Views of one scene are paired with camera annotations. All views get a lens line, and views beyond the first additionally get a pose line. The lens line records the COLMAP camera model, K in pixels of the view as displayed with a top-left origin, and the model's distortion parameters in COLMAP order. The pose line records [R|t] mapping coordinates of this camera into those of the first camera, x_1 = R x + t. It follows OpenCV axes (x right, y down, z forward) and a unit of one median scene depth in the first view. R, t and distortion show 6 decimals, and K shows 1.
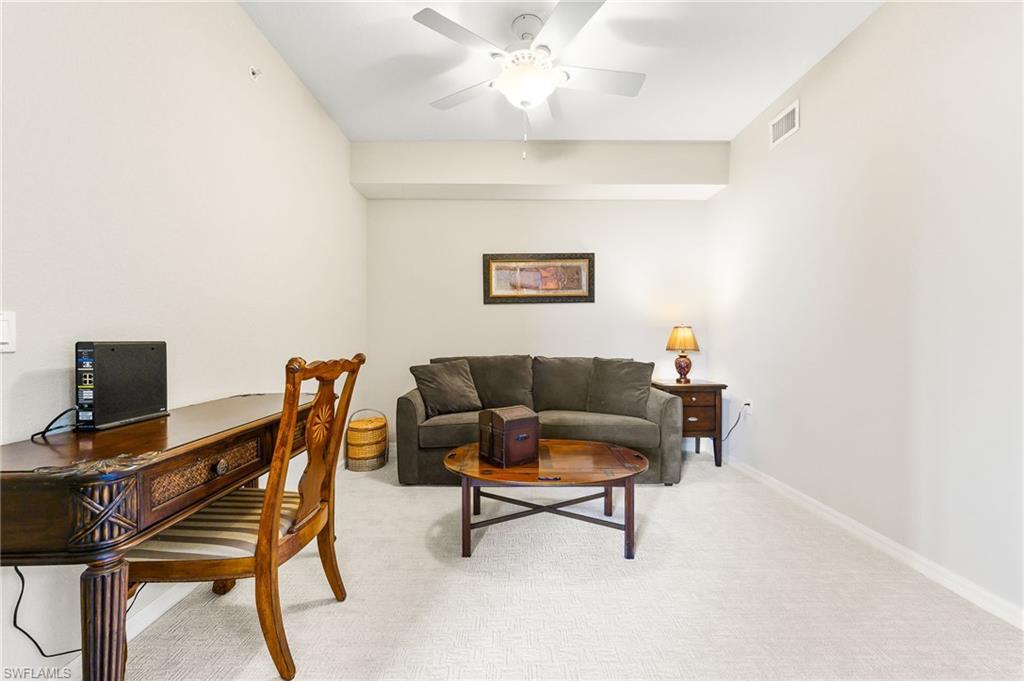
lens RADIAL K [[411.9, 0, 512.0], [0, 411.9, 337.7], [0, 0, 1]] dist [-0.000479, -0.000015]
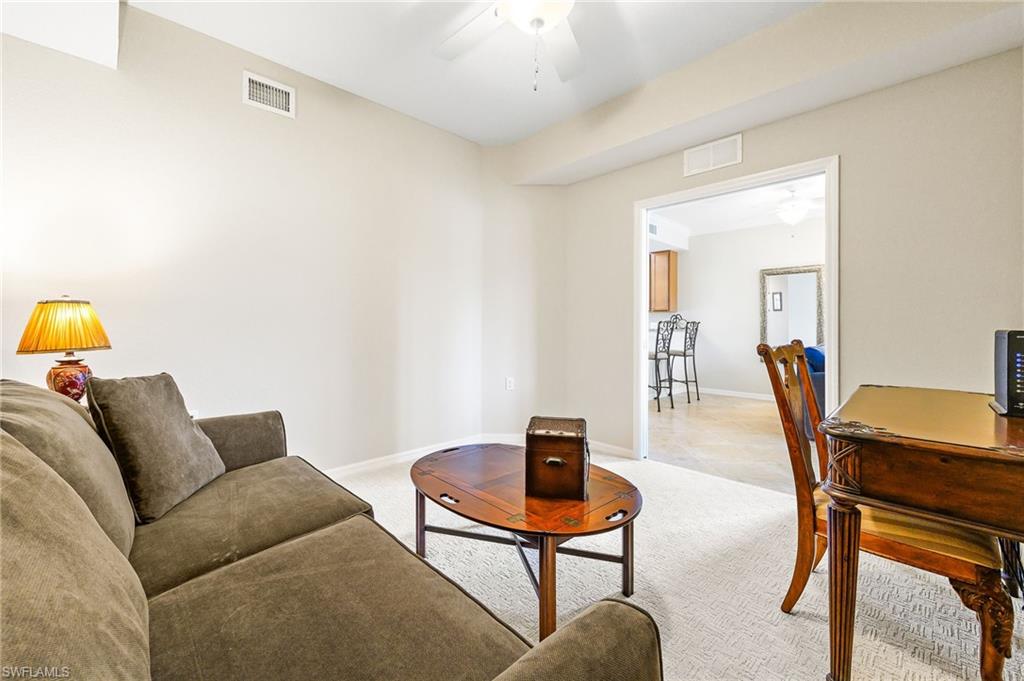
lens RADIAL K [[411.9, 0, 512.0], [0, 411.9, 337.7], [0, 0, 1]] dist [-0.000479, -0.000015]
pose [[-0.687762, -0.017112, 0.725734, -0.303749], [-0.004200, 0.999799, 0.019593, 0.004468], [-0.725924, 0.010427, -0.687696, 0.973088]]
